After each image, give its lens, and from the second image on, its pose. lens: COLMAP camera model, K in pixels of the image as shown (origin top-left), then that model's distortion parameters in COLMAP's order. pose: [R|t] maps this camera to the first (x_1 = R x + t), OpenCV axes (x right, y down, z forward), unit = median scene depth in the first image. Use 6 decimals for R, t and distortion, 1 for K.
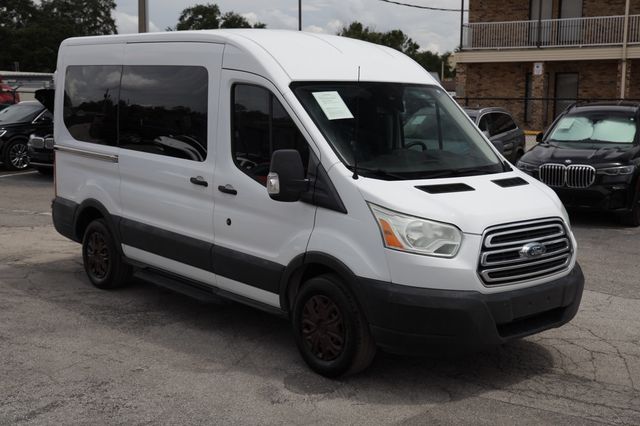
lens RADIAL K [[784.4, 0, 281.6], [0, 784.4, 212.7], [0, 0, 1]] dist [0.148946, -0.006249]
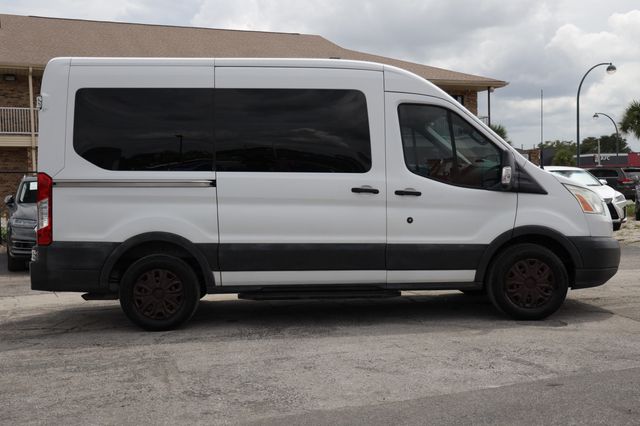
lens RADIAL K [[784.4, 0, 281.6], [0, 784.4, 212.7], [0, 0, 1]] dist [0.148946, -0.006249]
pose [[0.623310, -0.041597, 0.780867, -1.096969], [0.139097, 0.988557, -0.058370, 0.042516], [-0.769504, 0.144999, 0.621964, 0.415245]]
